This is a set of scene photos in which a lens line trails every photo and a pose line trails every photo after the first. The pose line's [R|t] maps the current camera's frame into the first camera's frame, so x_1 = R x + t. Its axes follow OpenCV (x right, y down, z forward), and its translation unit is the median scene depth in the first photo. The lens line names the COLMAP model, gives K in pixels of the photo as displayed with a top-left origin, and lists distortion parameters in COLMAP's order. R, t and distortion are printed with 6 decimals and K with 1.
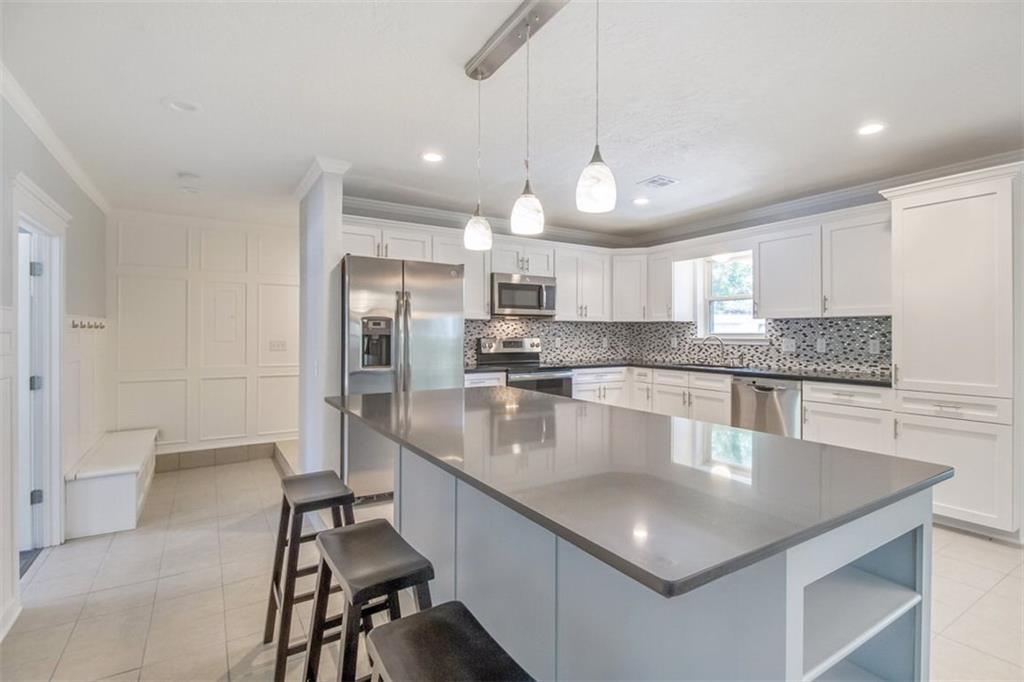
lens RADIAL K [[476.7, 0, 527.5], [0, 476.7, 337.9], [0, 0, 1]] dist [0.007429, -0.009602]
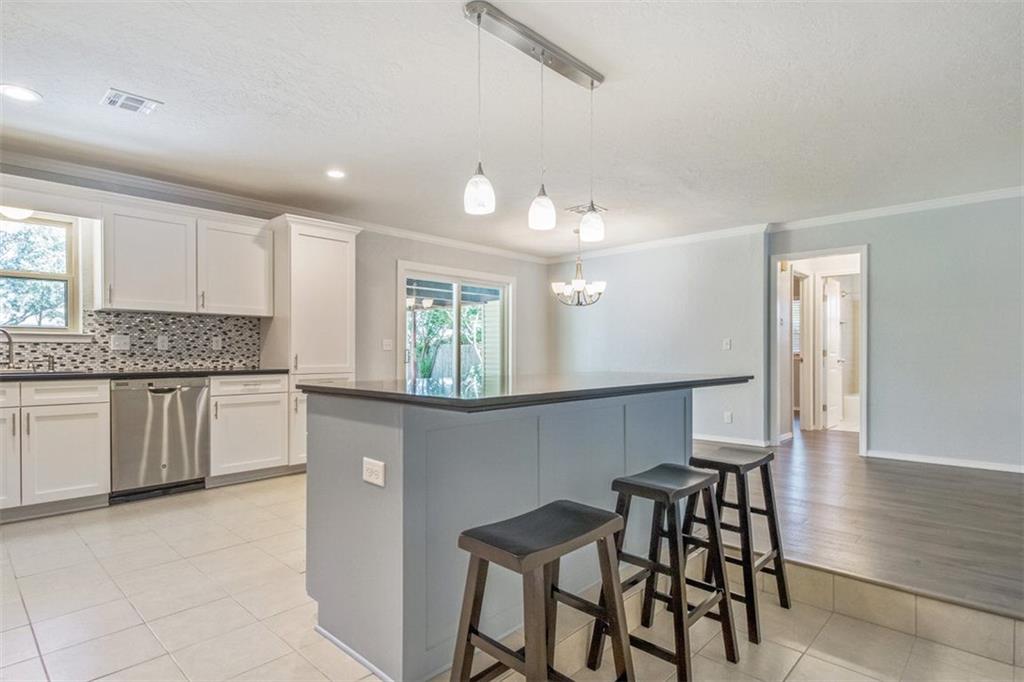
lens RADIAL K [[525.0, 0, 503.9], [0, 525.0, 348.9], [0, 0, 1]] dist [-0.000420, -0.000127]
pose [[-0.238655, 0.006276, 0.971084, -0.495674], [0.010407, 0.999938, -0.003905, 0.035967], [-0.971049, 0.009174, -0.238705, 0.547198]]
